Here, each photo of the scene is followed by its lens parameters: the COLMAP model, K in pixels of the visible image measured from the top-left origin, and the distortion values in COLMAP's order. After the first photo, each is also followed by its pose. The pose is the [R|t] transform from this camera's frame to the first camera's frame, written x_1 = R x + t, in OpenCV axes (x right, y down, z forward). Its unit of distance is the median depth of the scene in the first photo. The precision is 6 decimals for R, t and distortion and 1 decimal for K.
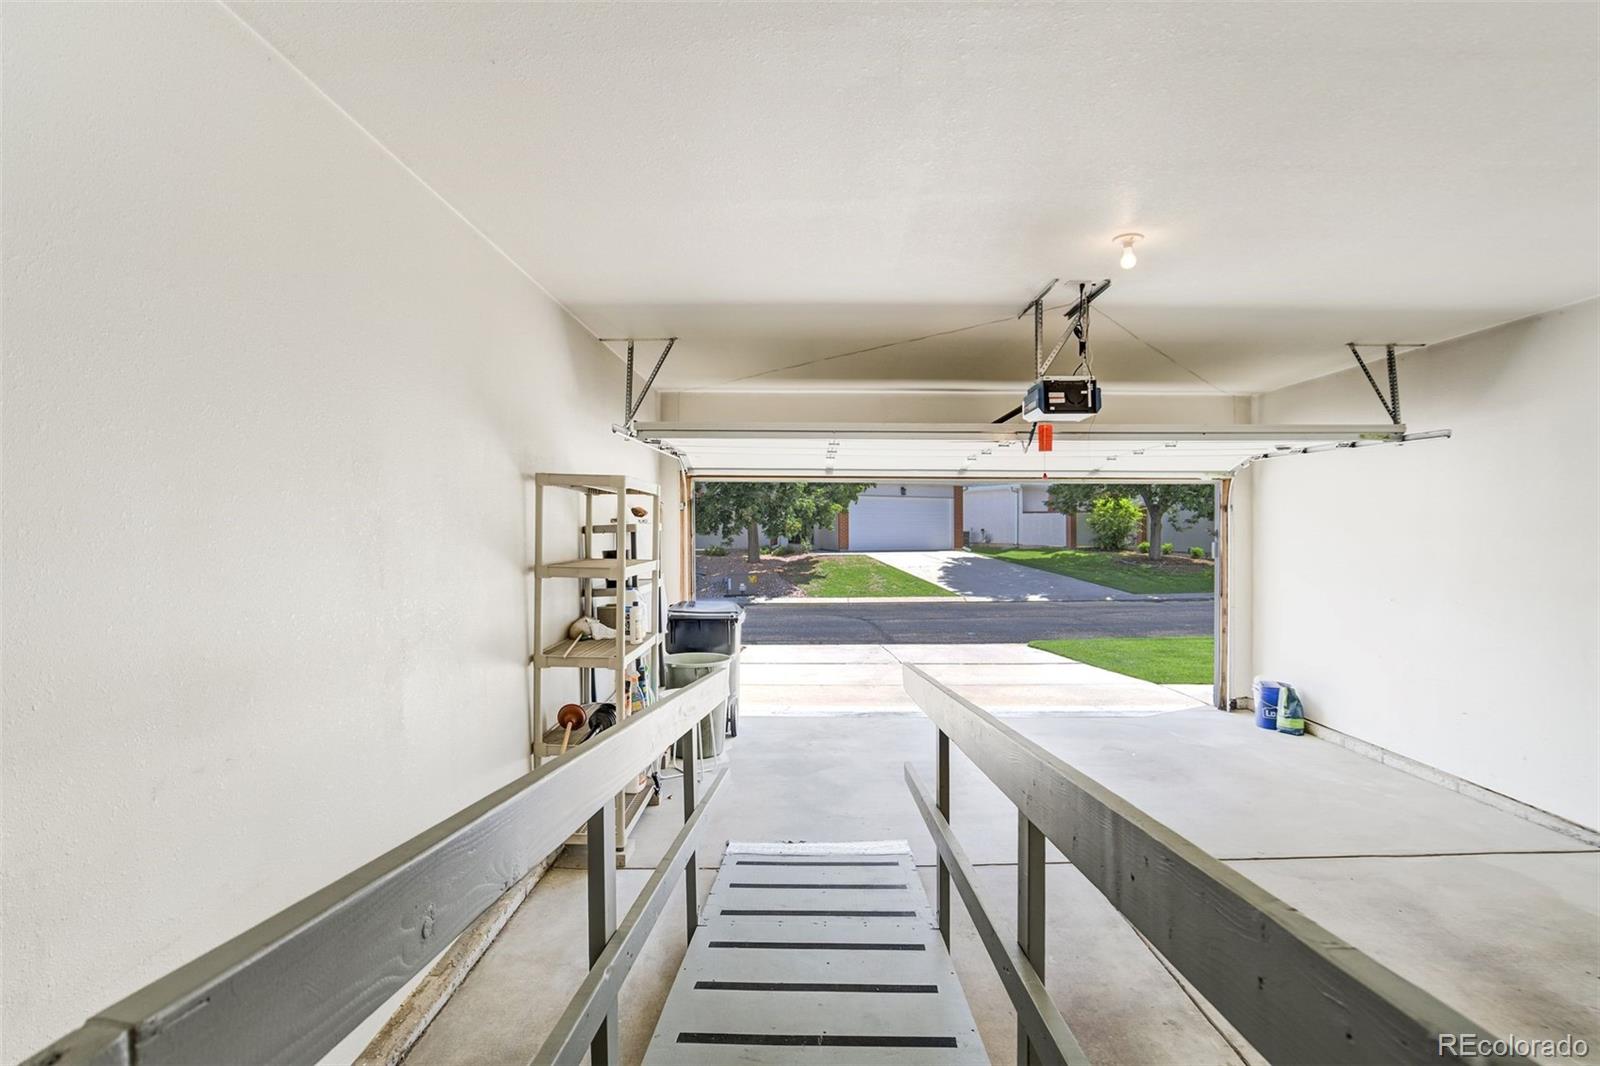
lens RADIAL K [[752.0, 0, 812.9], [0, 752.0, 521.6], [0, 0, 1]] dist [-0.050451, 0.020288]
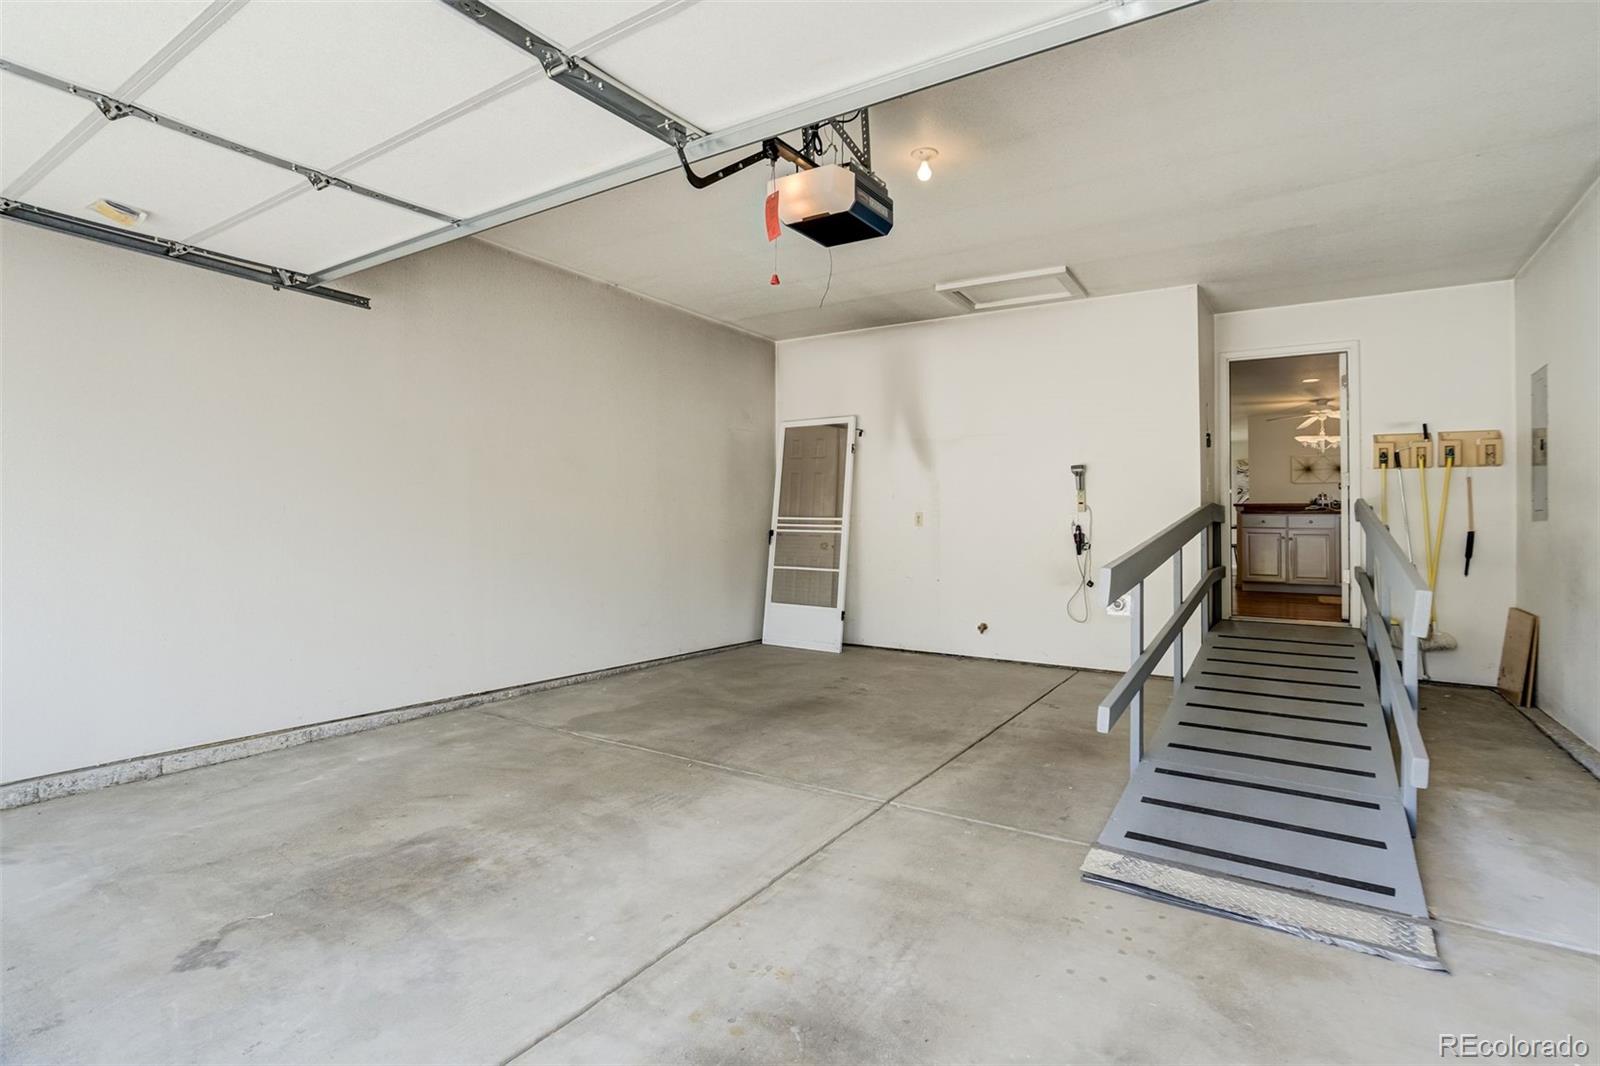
lens RADIAL K [[752.0, 0, 812.9], [0, 752.0, 521.6], [0, 0, 1]] dist [-0.050451, 0.020288]
pose [[-0.835176, -0.017981, 0.549689, -0.018957], [-0.027517, 0.999580, -0.009111, 0.115488], [-0.549294, -0.022735, -0.835320, 1.319456]]
